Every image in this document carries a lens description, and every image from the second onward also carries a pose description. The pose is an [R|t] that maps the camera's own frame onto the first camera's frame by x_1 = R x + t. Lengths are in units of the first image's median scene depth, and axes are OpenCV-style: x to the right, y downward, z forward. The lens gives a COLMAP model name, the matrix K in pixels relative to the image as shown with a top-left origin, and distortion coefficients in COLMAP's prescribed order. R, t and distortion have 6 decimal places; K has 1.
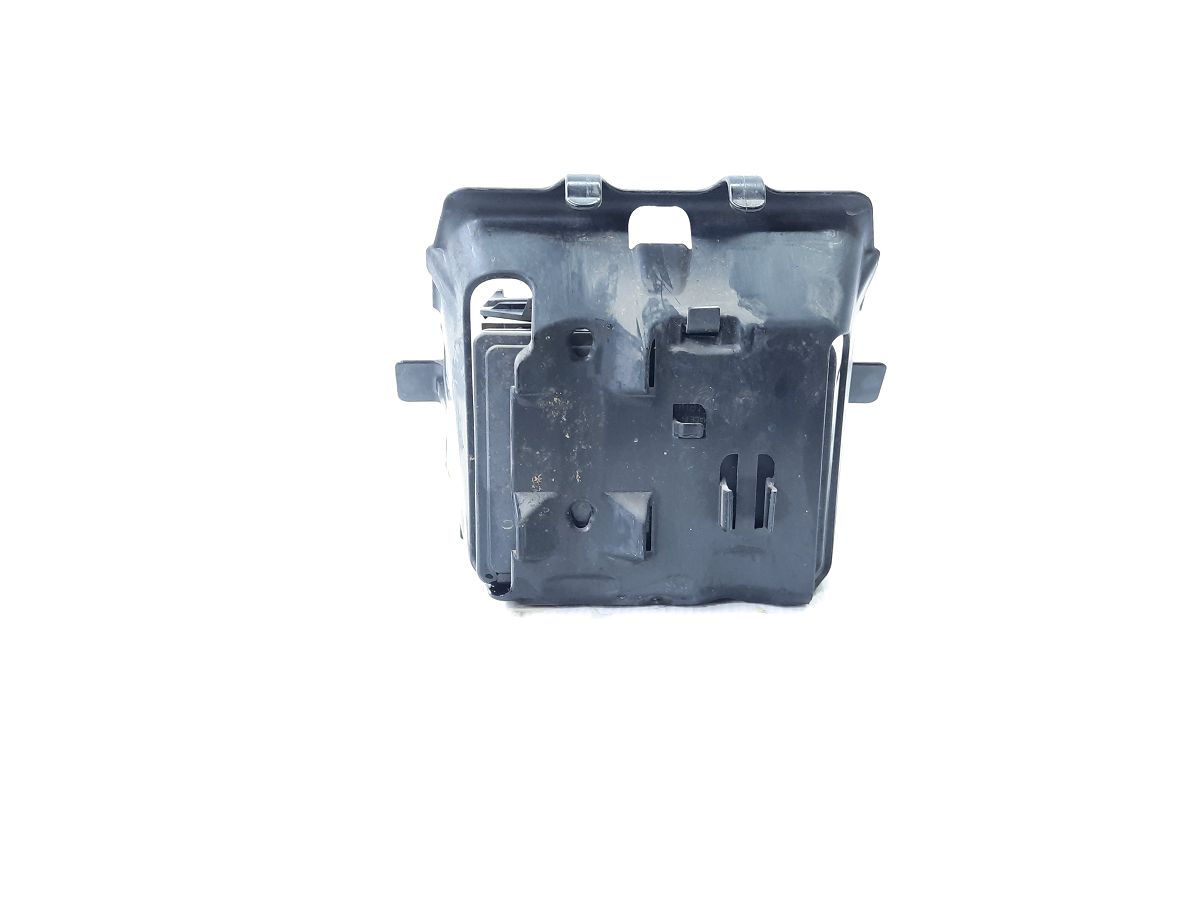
lens RADIAL K [[937.0, 0, 600.0], [0, 937.0, 450.0], [0, 0, 1]] dist [-0.000236, -0.052699]
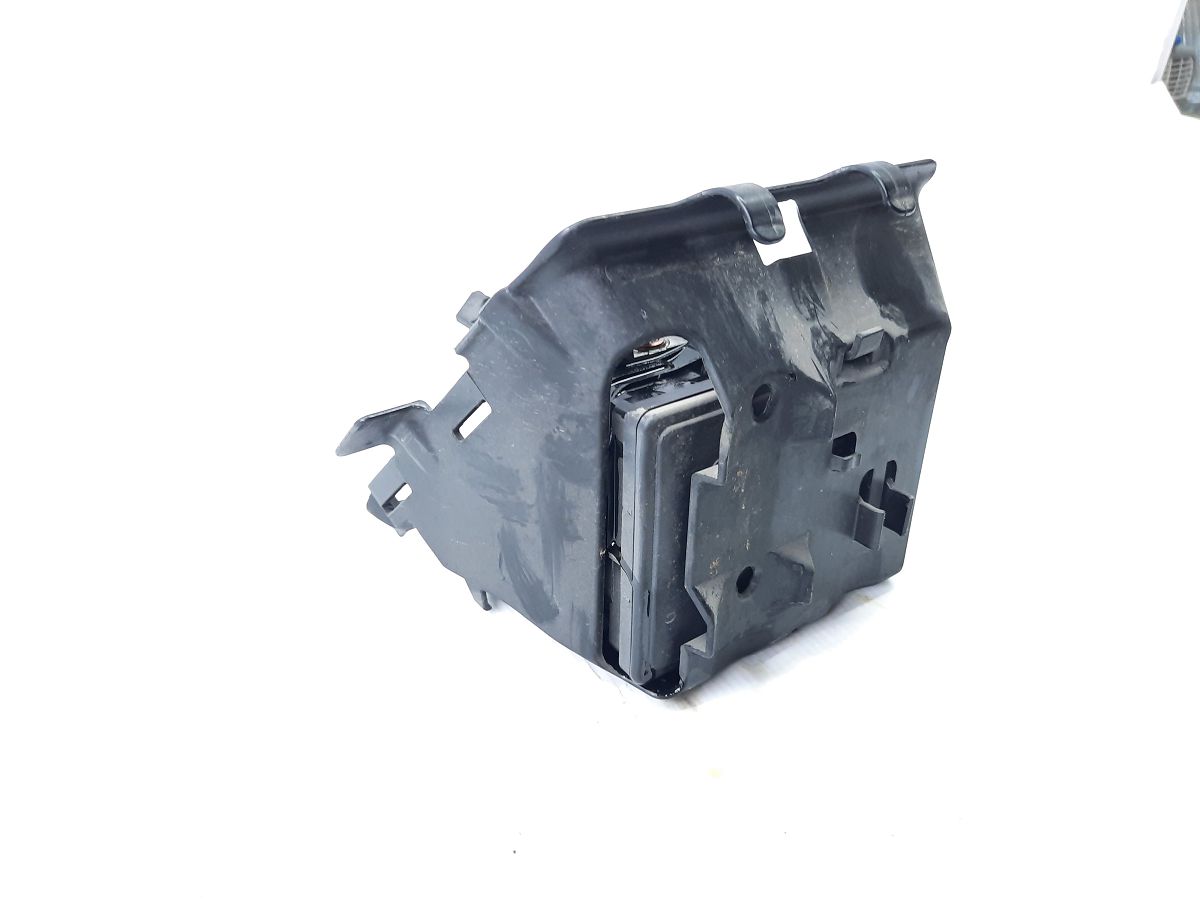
lens RADIAL K [[937.0, 0, 600.0], [0, 937.0, 450.0], [0, 0, 1]] dist [-0.000236, -0.052699]
pose [[0.811901, -0.273910, 0.515549, -0.560401], [0.129155, 0.945491, 0.298940, -0.332072], [-0.569329, -0.176124, 0.803022, 0.408666]]
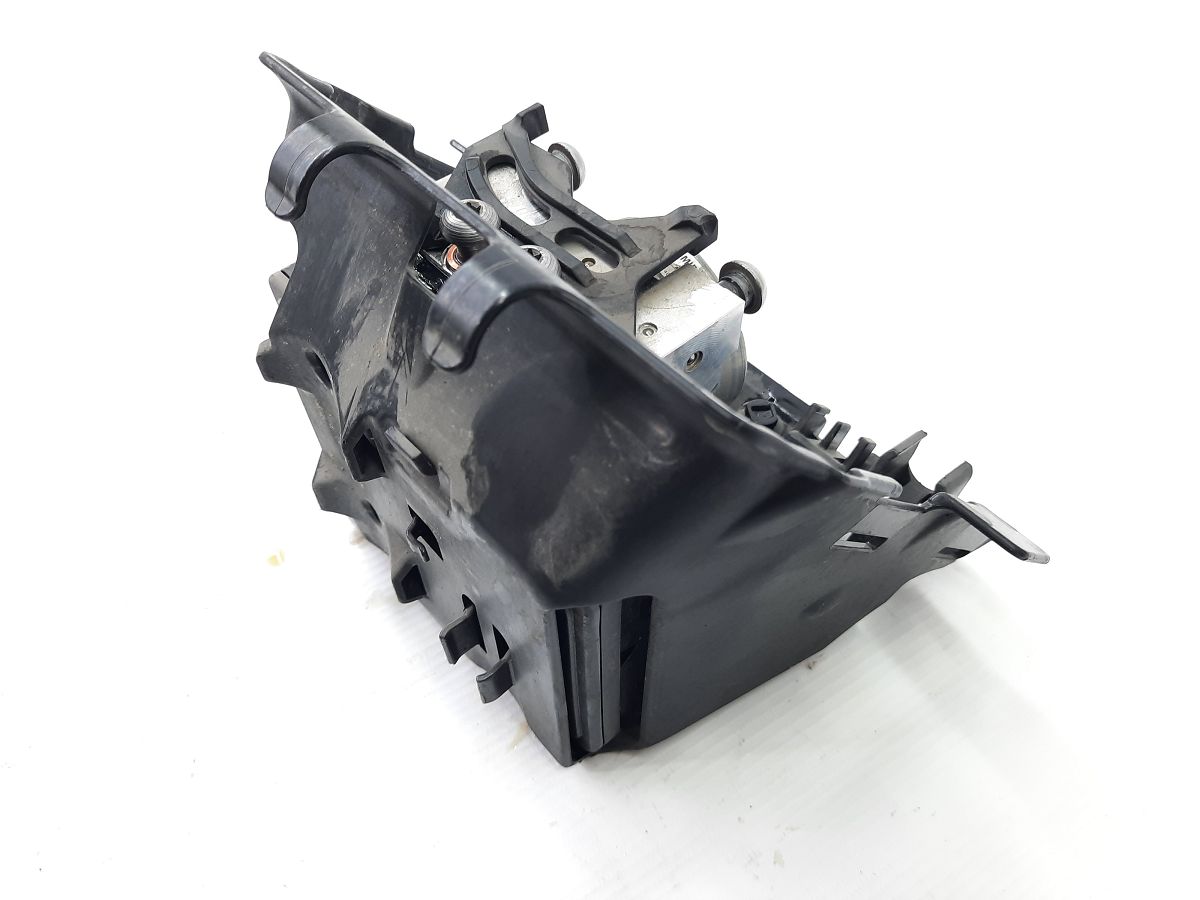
lens RADIAL K [[937.0, 0, 600.0], [0, 937.0, 450.0], [0, 0, 1]] dist [-0.000236, -0.052699]
pose [[0.647927, 0.592478, -0.478707, 0.475939], [-0.157853, 0.719270, 0.676560, -0.565457], [0.745166, -0.362796, 0.559559, 0.730918]]
